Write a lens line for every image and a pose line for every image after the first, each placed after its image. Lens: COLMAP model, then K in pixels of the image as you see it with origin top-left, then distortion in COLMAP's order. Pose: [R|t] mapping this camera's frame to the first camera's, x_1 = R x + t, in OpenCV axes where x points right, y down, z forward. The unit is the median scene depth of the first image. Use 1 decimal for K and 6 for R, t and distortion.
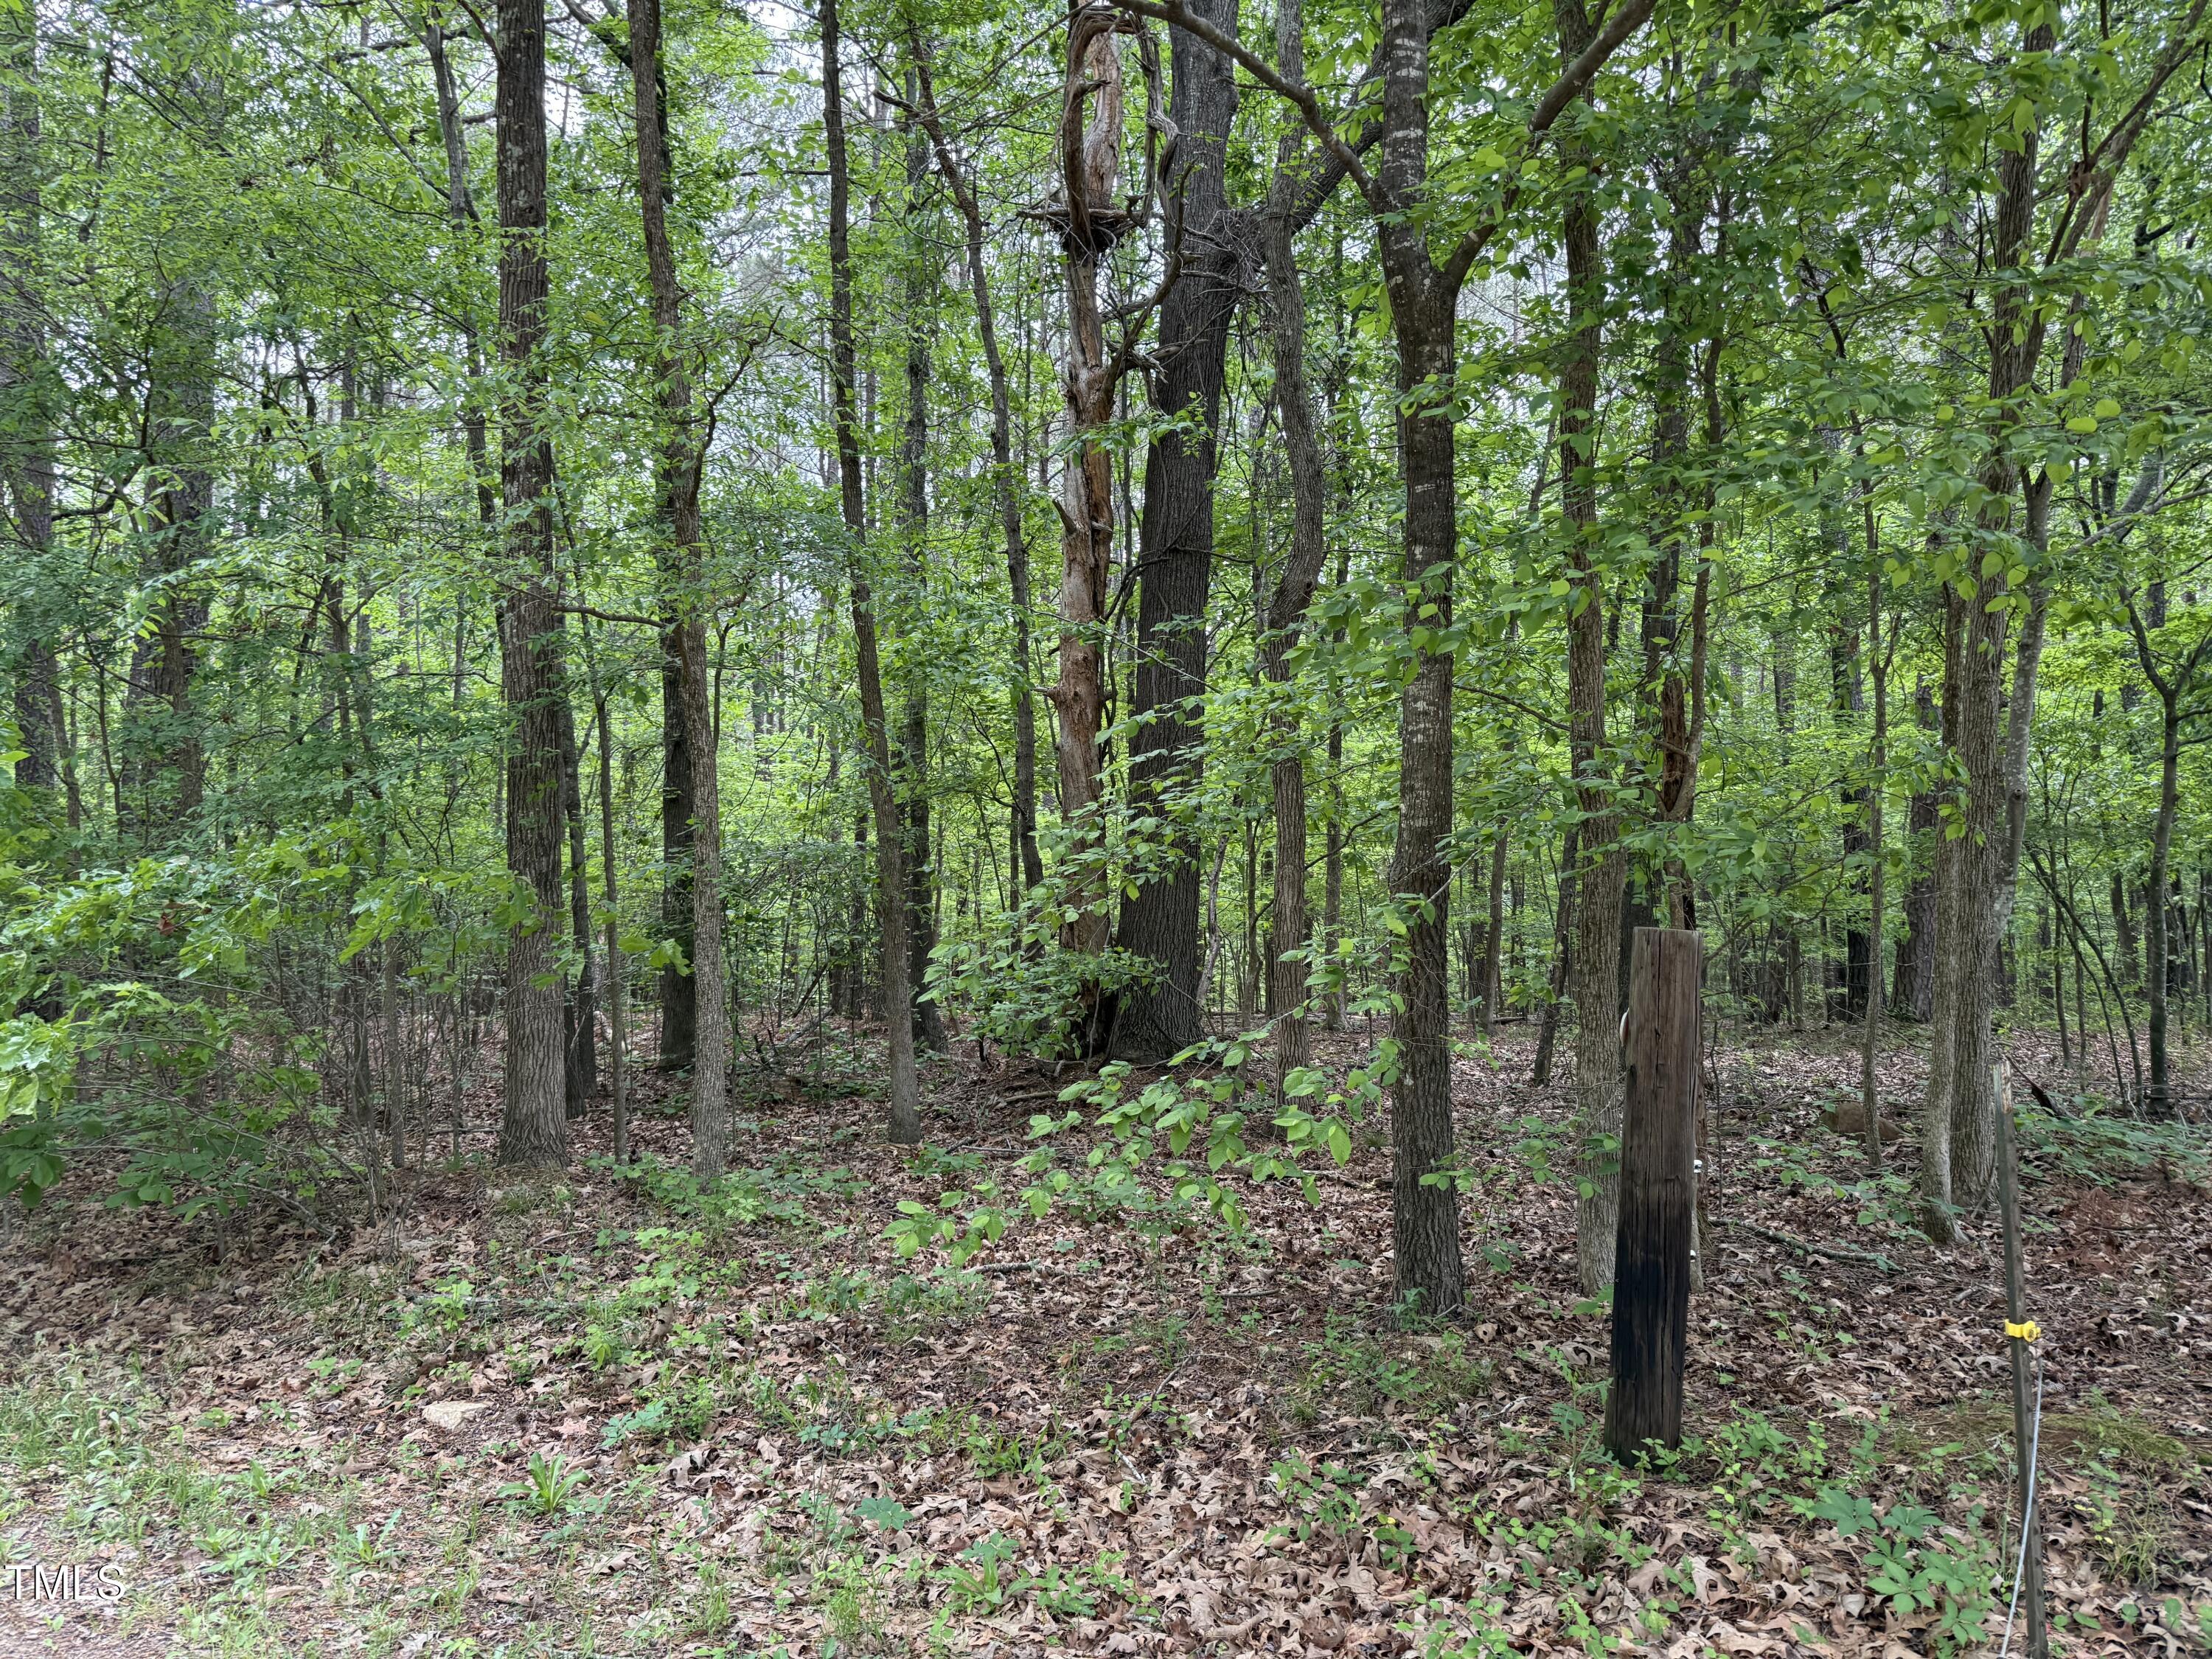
lens RADIAL K [[1607.4, 0, 1099.3], [0, 1607.4, 825.5], [0, 0, 1]] dist [0.008496, 0.001062]
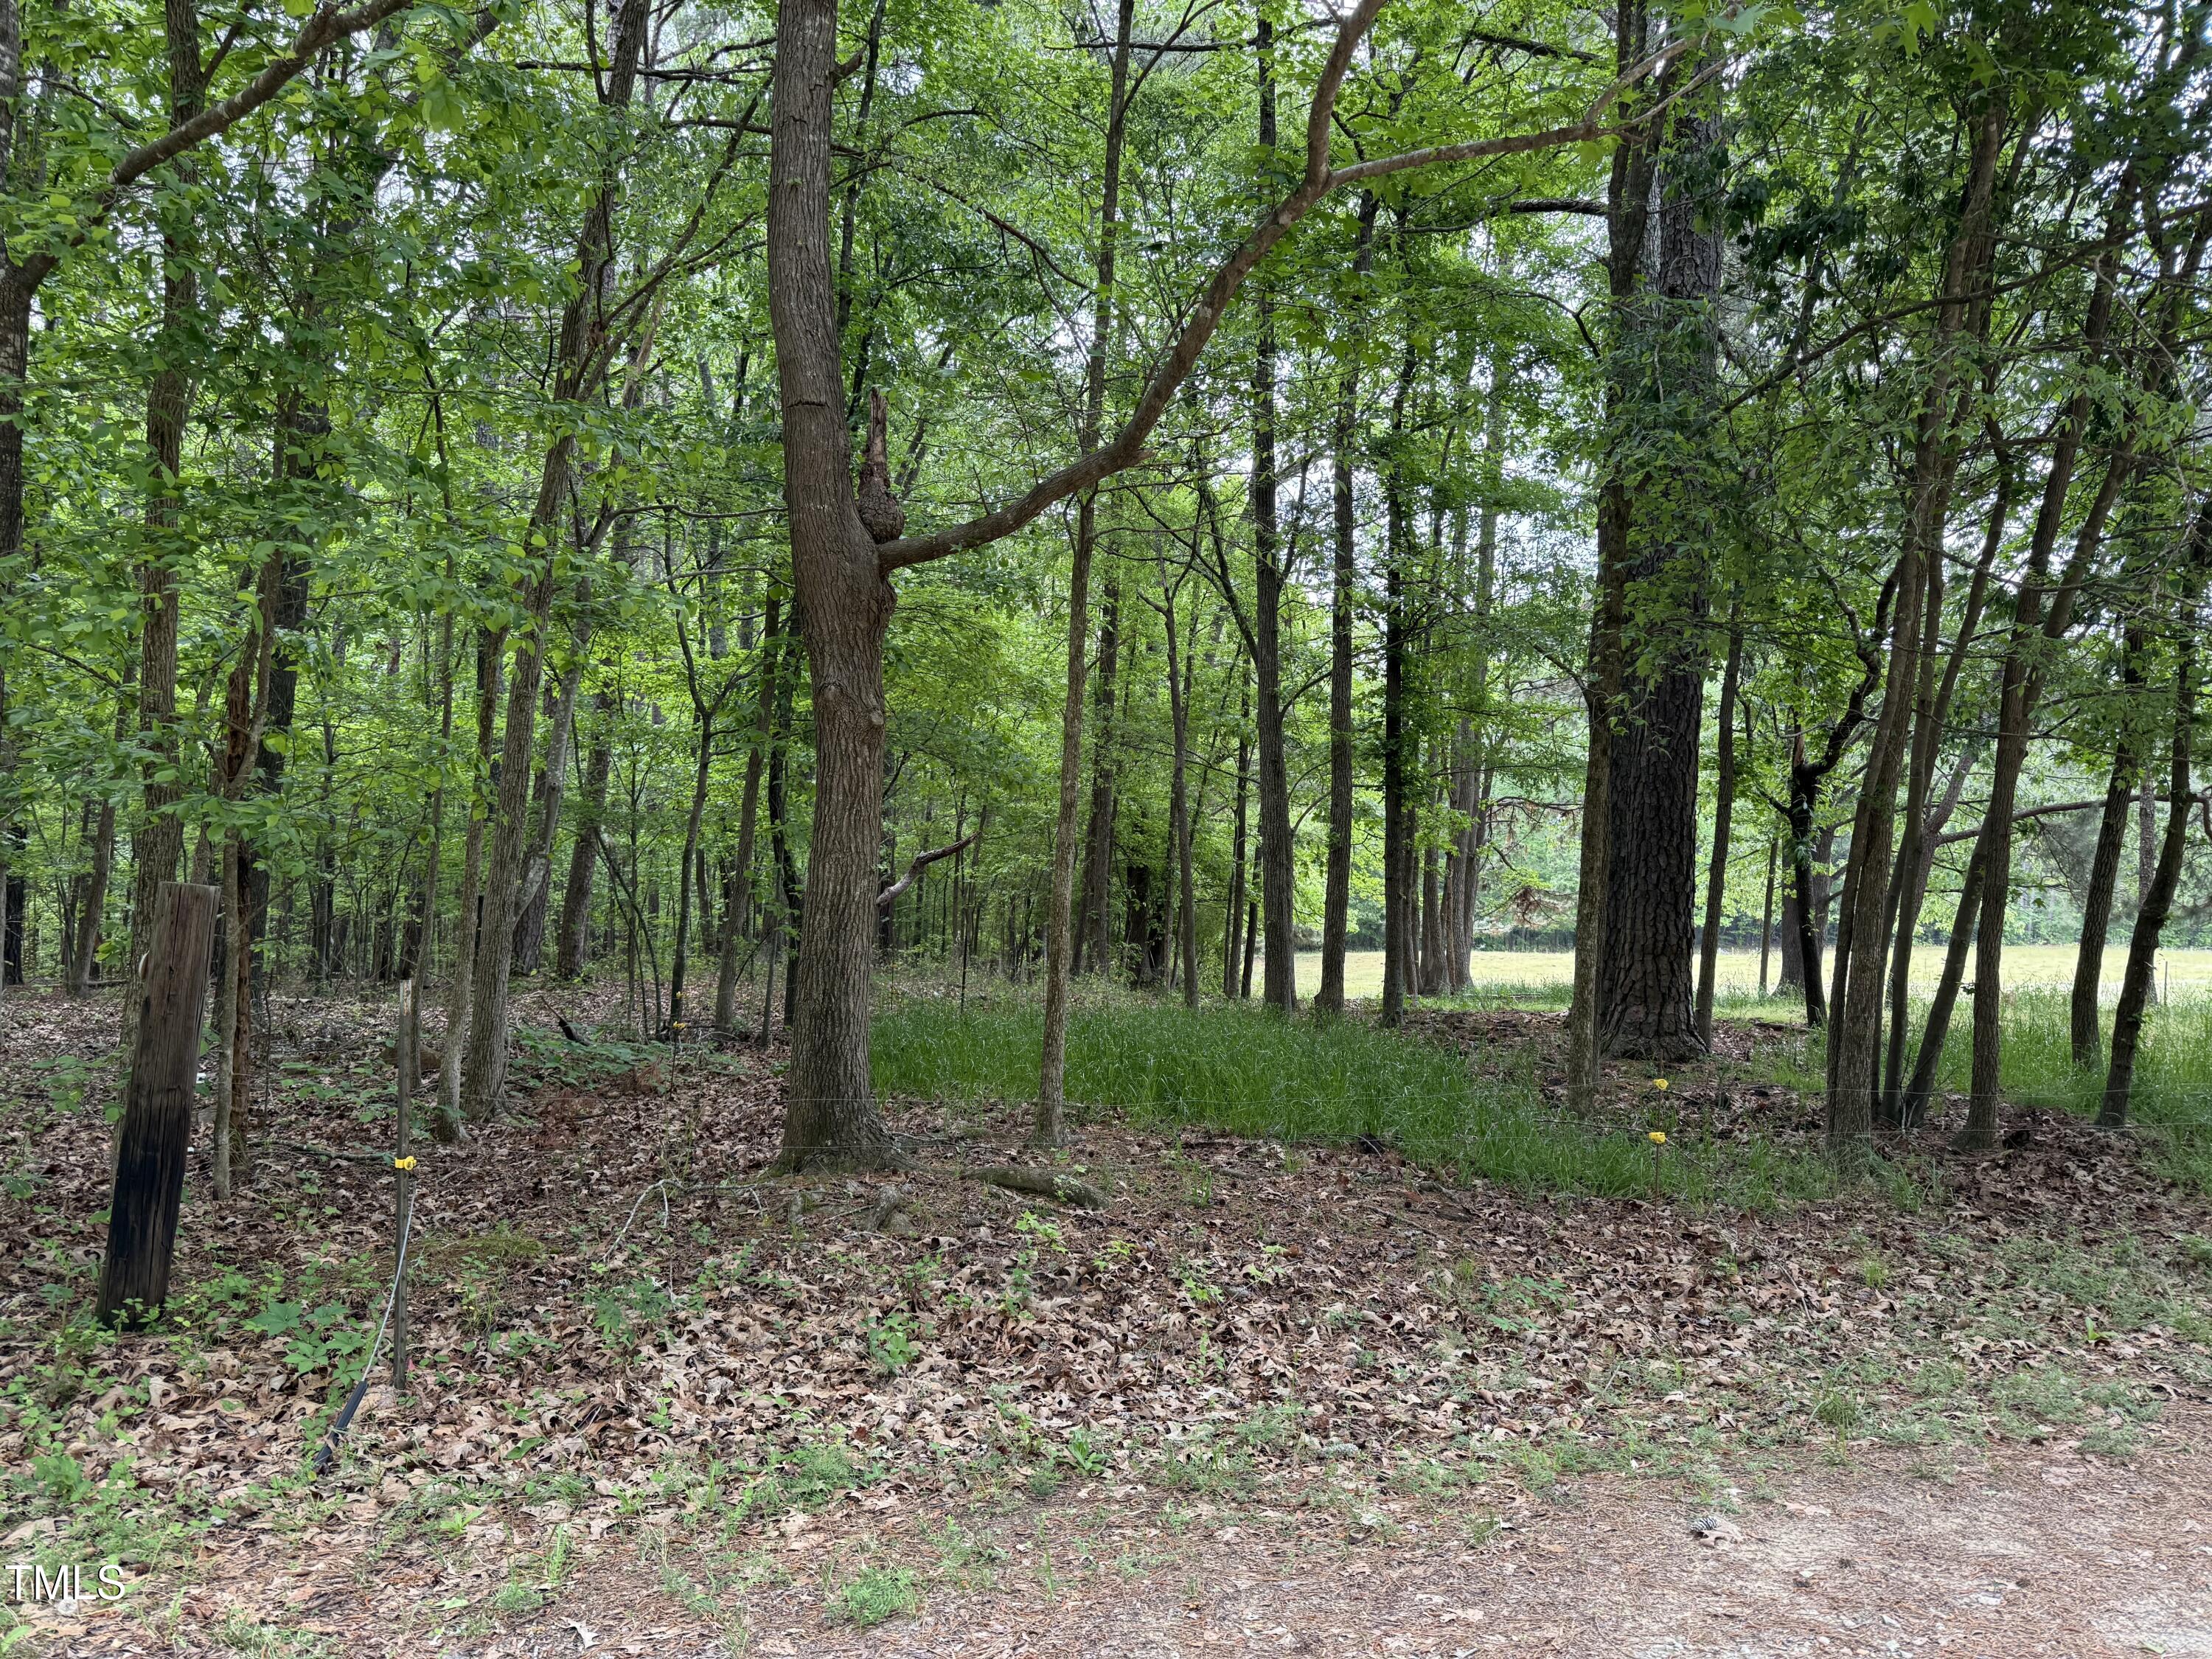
lens RADIAL K [[1548.7, 0, 1106.0], [0, 1548.7, 843.4], [0, 0, 1]] dist [0.022882, -0.035417]
pose [[0.688086, 0.050122, 0.723896, -0.015398], [-0.074358, 0.997230, 0.001632, -0.016520], [-0.721809, -0.054950, 0.689907, -0.255426]]
